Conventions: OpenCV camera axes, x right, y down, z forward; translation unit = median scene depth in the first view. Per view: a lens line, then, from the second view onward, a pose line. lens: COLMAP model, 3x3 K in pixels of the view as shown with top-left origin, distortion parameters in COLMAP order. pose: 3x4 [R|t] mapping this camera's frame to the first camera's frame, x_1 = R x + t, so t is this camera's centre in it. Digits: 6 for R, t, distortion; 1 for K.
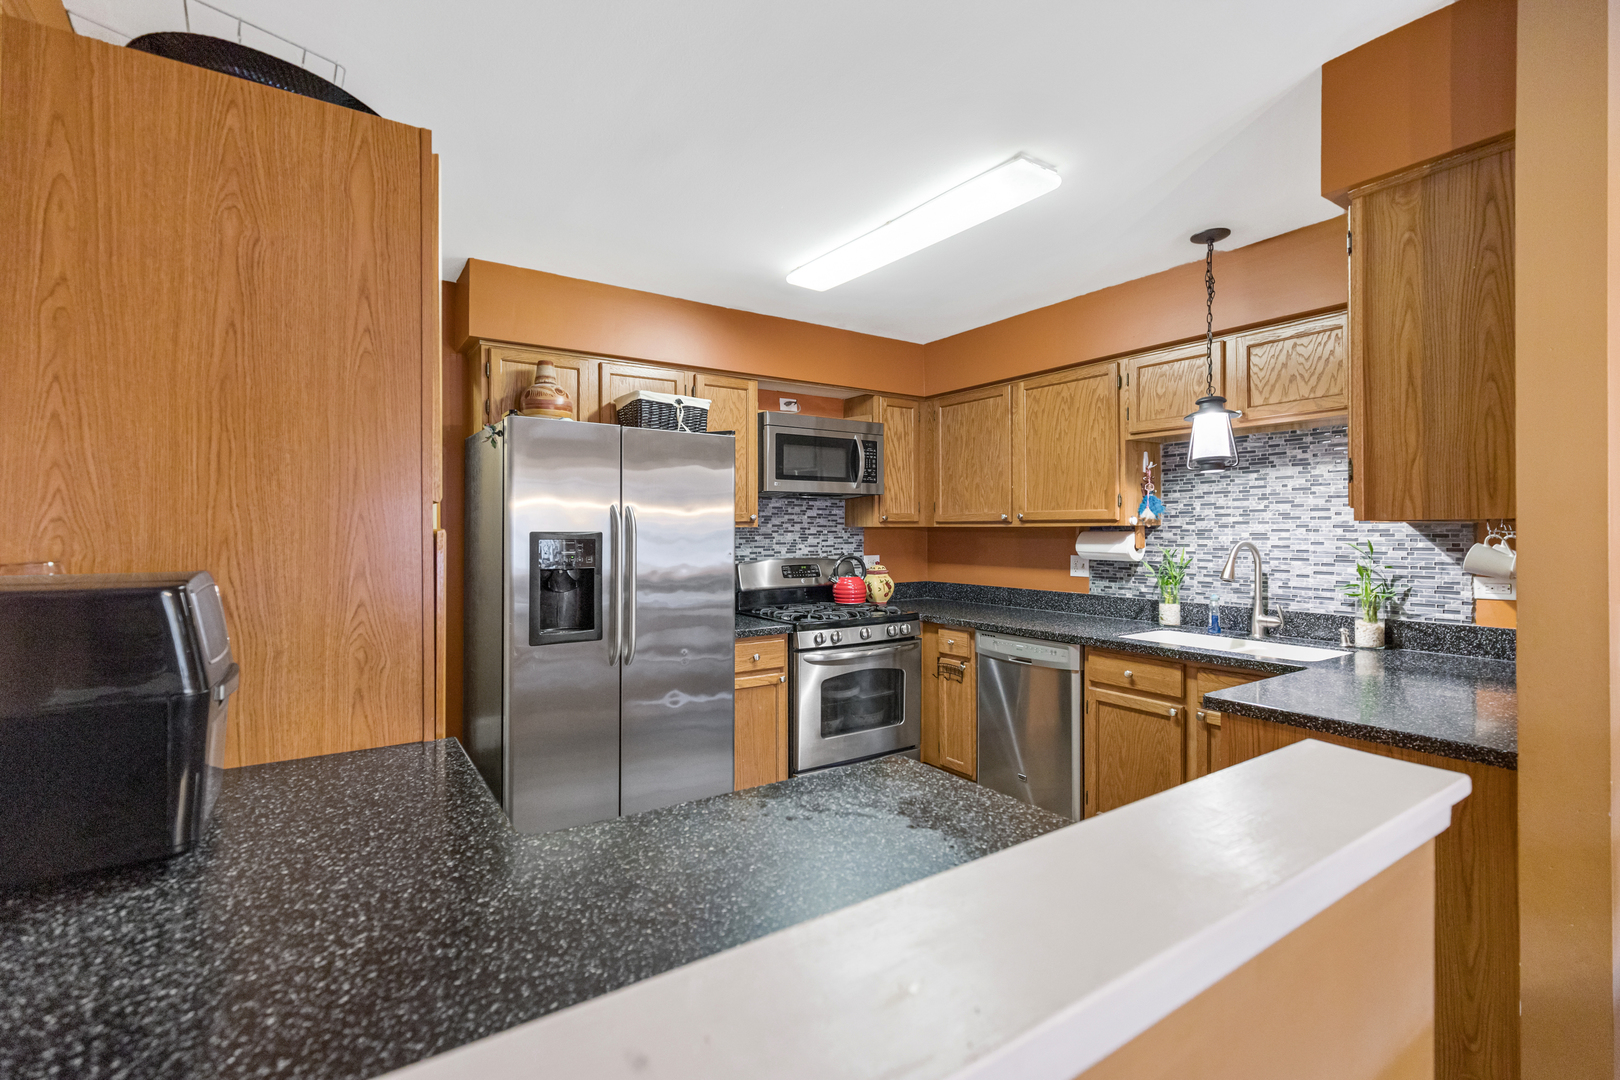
lens RADIAL K [[735.1, 0, 814.1], [0, 735.1, 527.2], [0, 0, 1]] dist [0.009959, -0.004226]
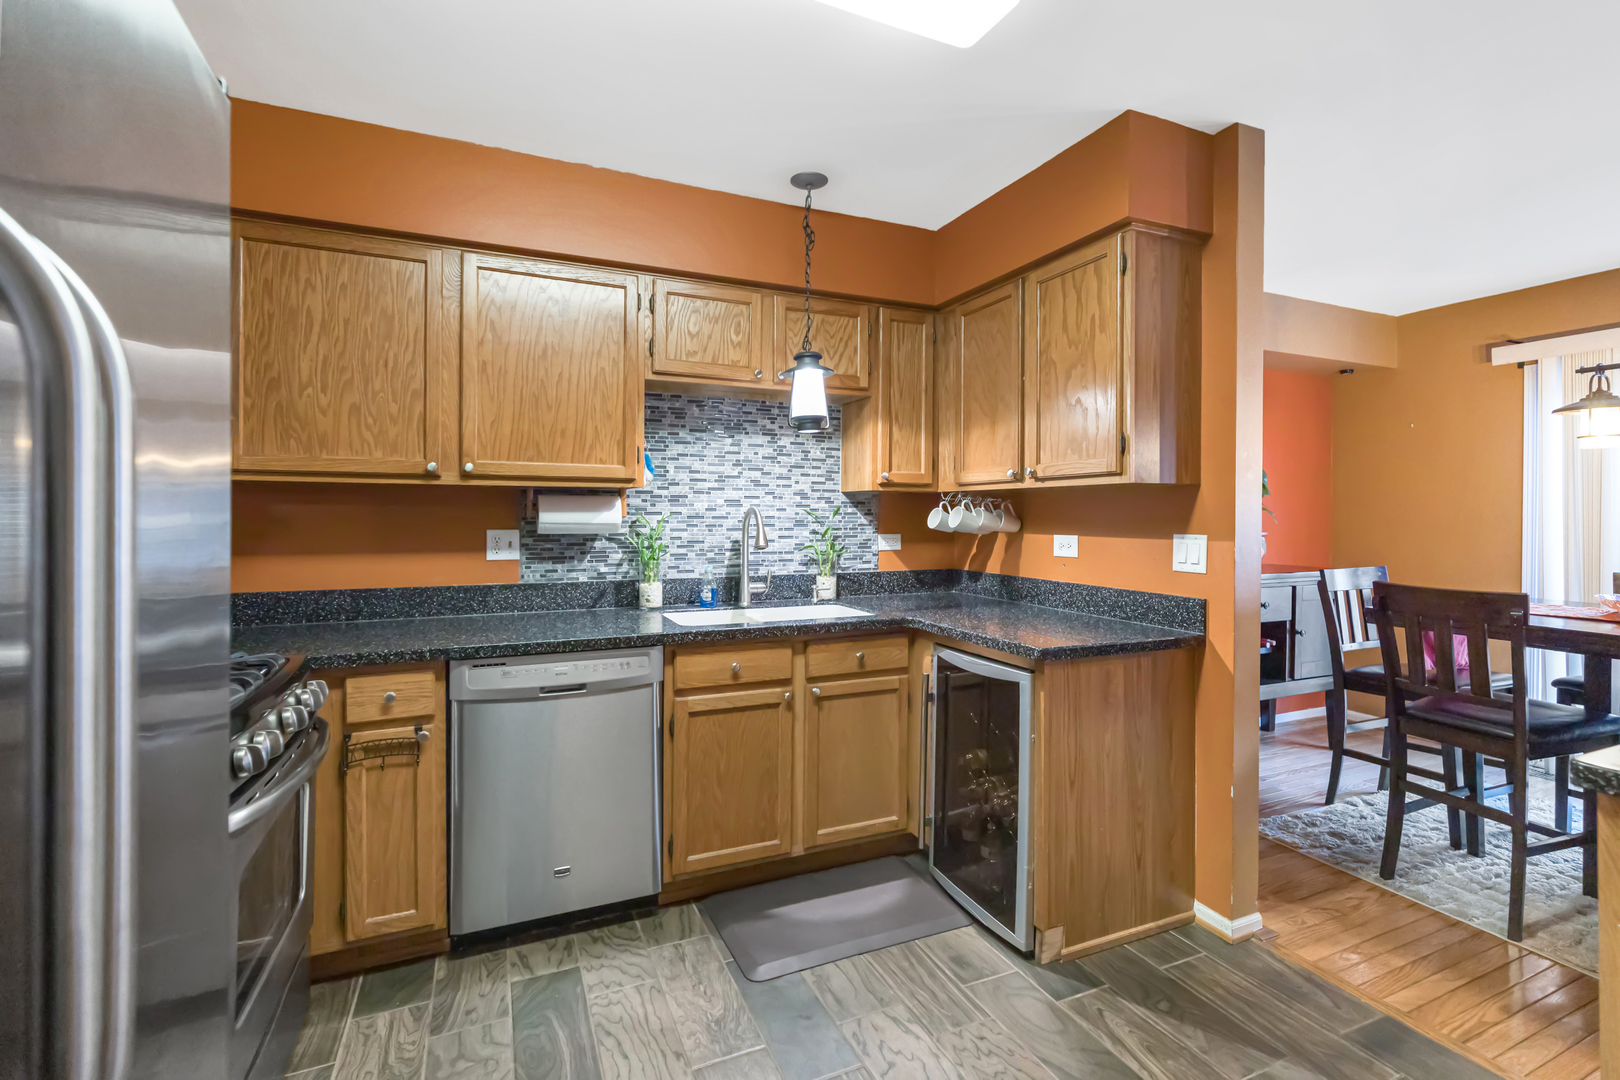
lens RADIAL K [[735.1, 0, 807.7], [0, 735.1, 512.5], [0, 0, 1]] dist [0.009959, -0.004226]
pose [[0.179387, 0.006306, 0.983758, -0.338056], [-0.006007, 0.999968, -0.005315, 0.029418], [-0.983760, -0.004956, 0.179420, 0.723537]]
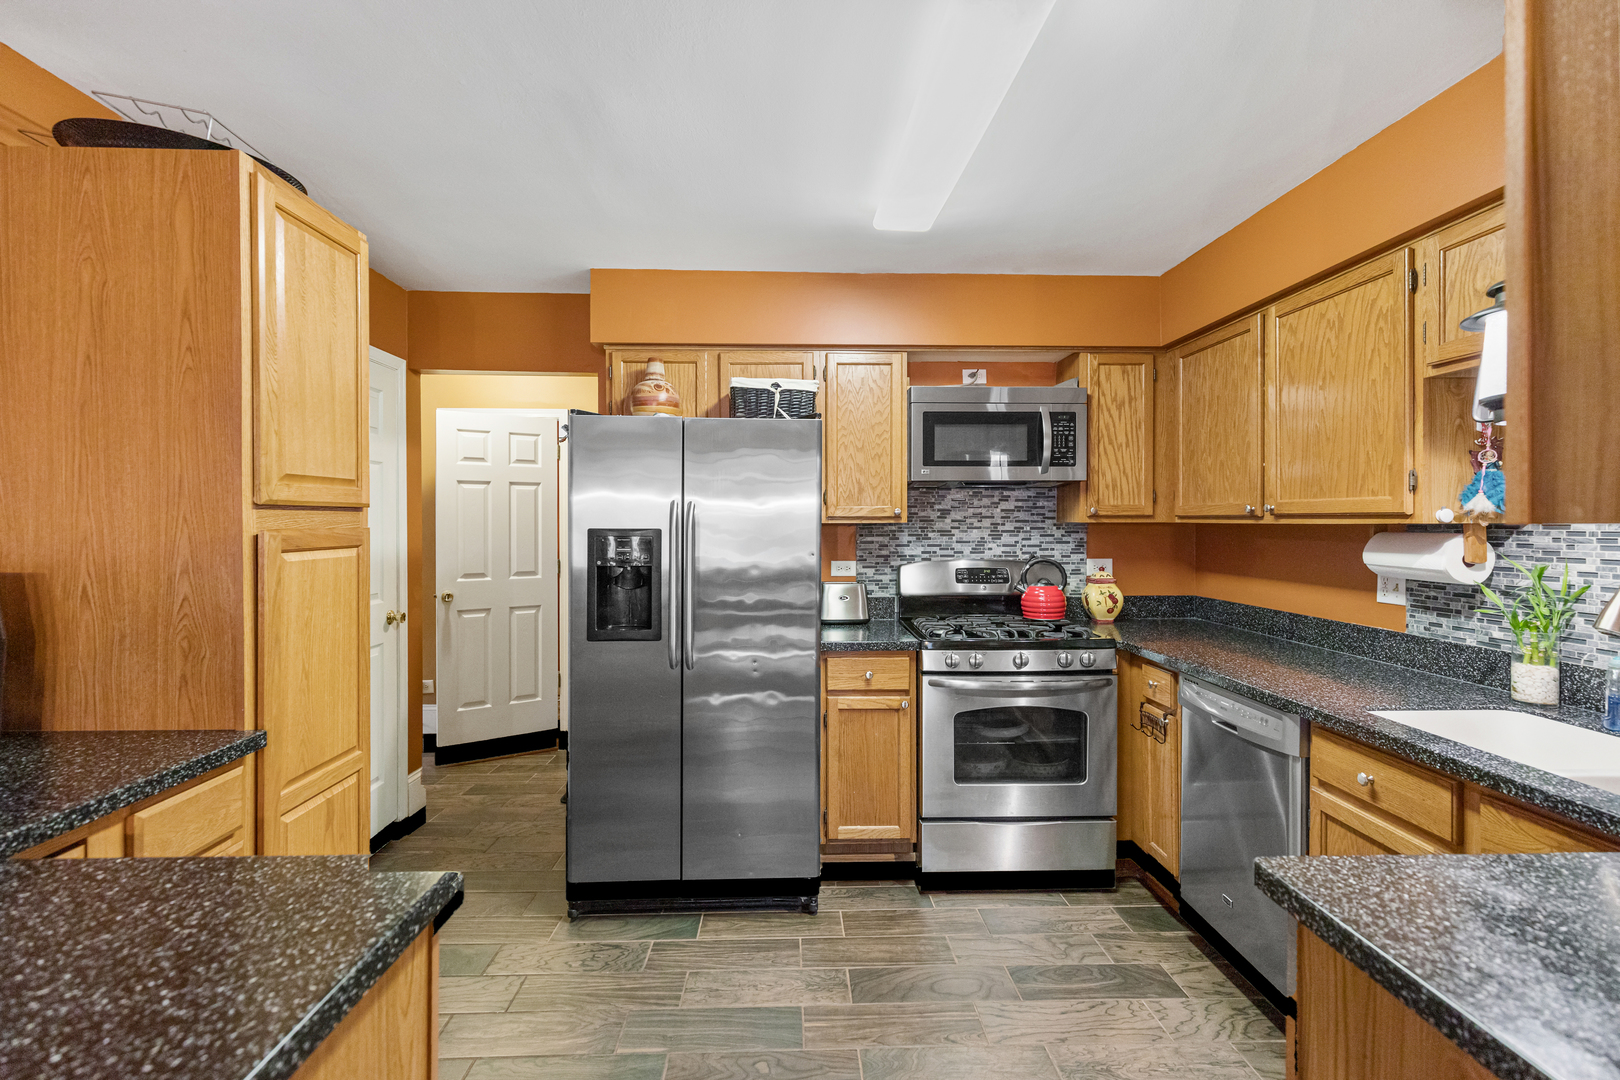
lens RADIAL K [[735.1, 0, 811.6], [0, 735.1, 524.2], [0, 0, 1]] dist [0.009959, -0.004226]
pose [[0.845714, 0.004956, -0.533613, 0.341914], [-0.000357, 0.999962, 0.008721, -0.007170], [0.533636, -0.007185, 0.845684, 0.253142]]
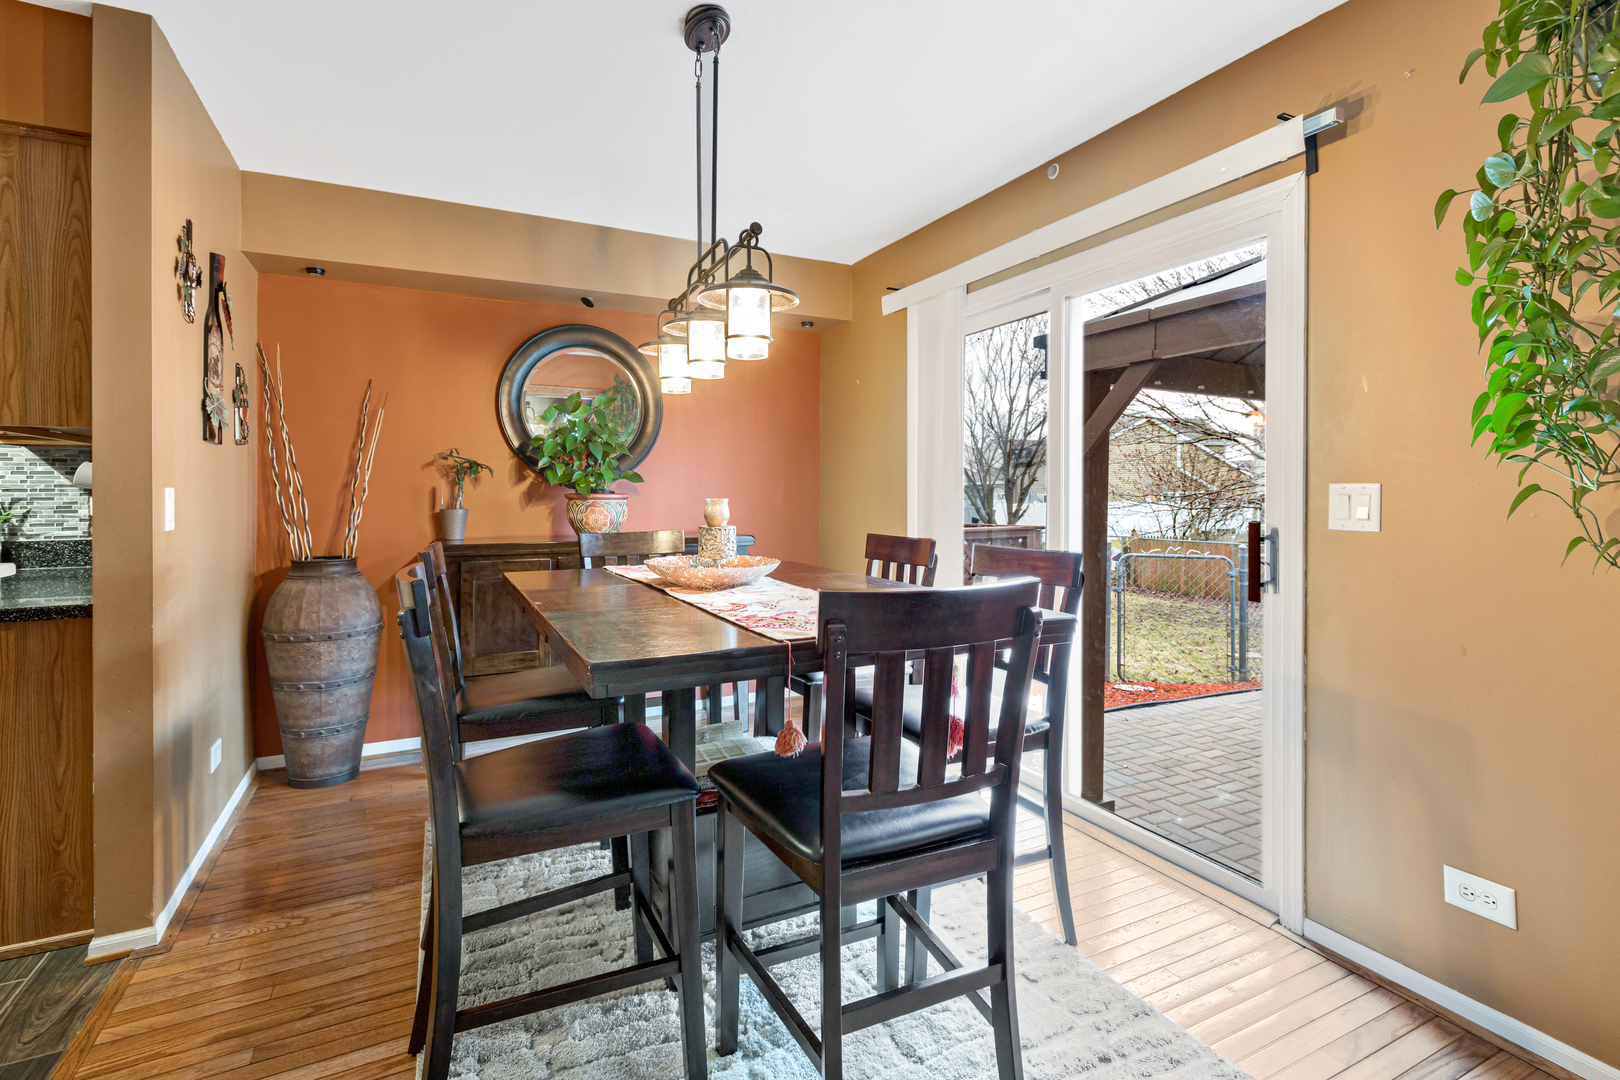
lens RADIAL K [[768.7, 0, 799.7], [0, 768.7, 495.8], [0, 0, 1]] dist [0.000392, 0.001604]
pose [[0.133631, -0.001259, 0.991030, -0.116424], [-0.005045, 0.999985, 0.001951, 0.047178], [-0.991018, -0.005260, 0.133622, -0.203092]]
